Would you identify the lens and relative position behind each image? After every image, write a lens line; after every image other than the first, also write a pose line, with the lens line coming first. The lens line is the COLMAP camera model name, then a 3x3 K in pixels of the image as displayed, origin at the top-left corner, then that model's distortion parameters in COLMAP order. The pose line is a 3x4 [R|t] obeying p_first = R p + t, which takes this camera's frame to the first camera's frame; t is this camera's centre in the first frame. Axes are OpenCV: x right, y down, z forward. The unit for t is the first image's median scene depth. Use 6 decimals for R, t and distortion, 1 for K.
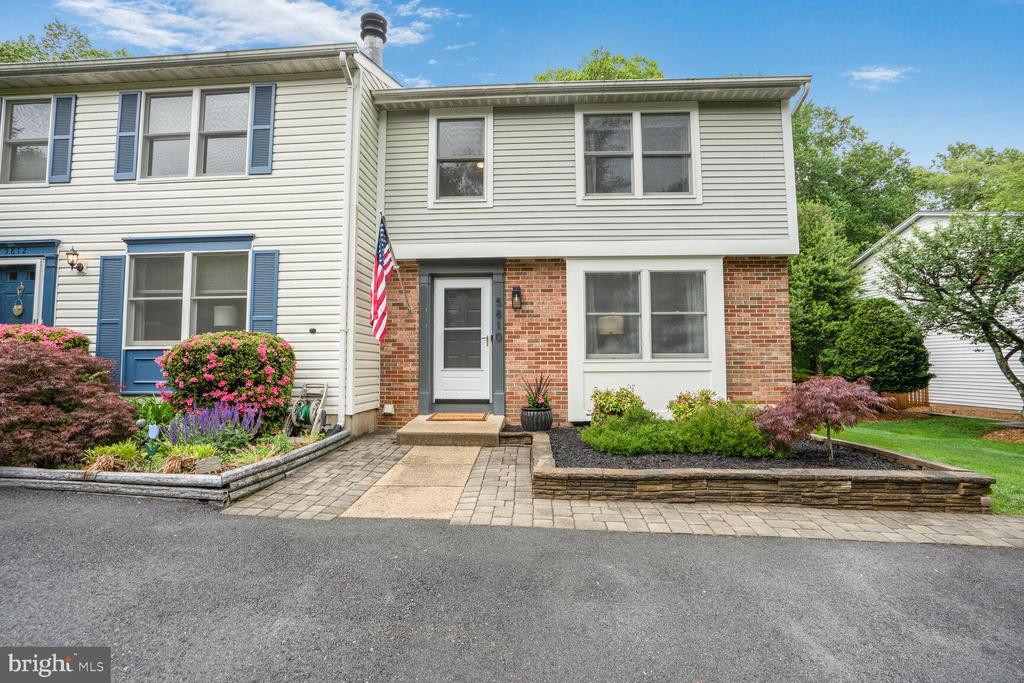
lens RADIAL K [[483.8, 0, 482.3], [0, 483.8, 346.3], [0, 0, 1]] dist [-0.044779, 0.011422]
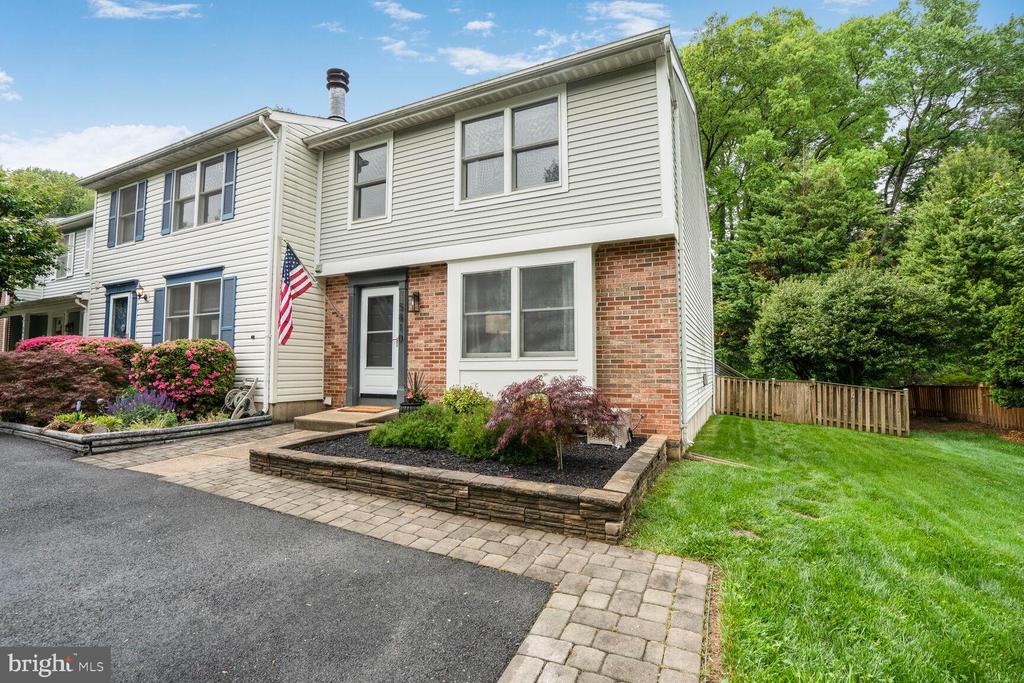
lens RADIAL K [[483.8, 0, 514.2], [0, 483.8, 345.1], [0, 0, 1]] dist [-0.044779, 0.011422]
pose [[0.919749, -0.016445, -0.392164, 0.750465], [0.014043, 0.999861, -0.008992, 0.009912], [0.392257, 0.002763, 0.919852, 0.095187]]
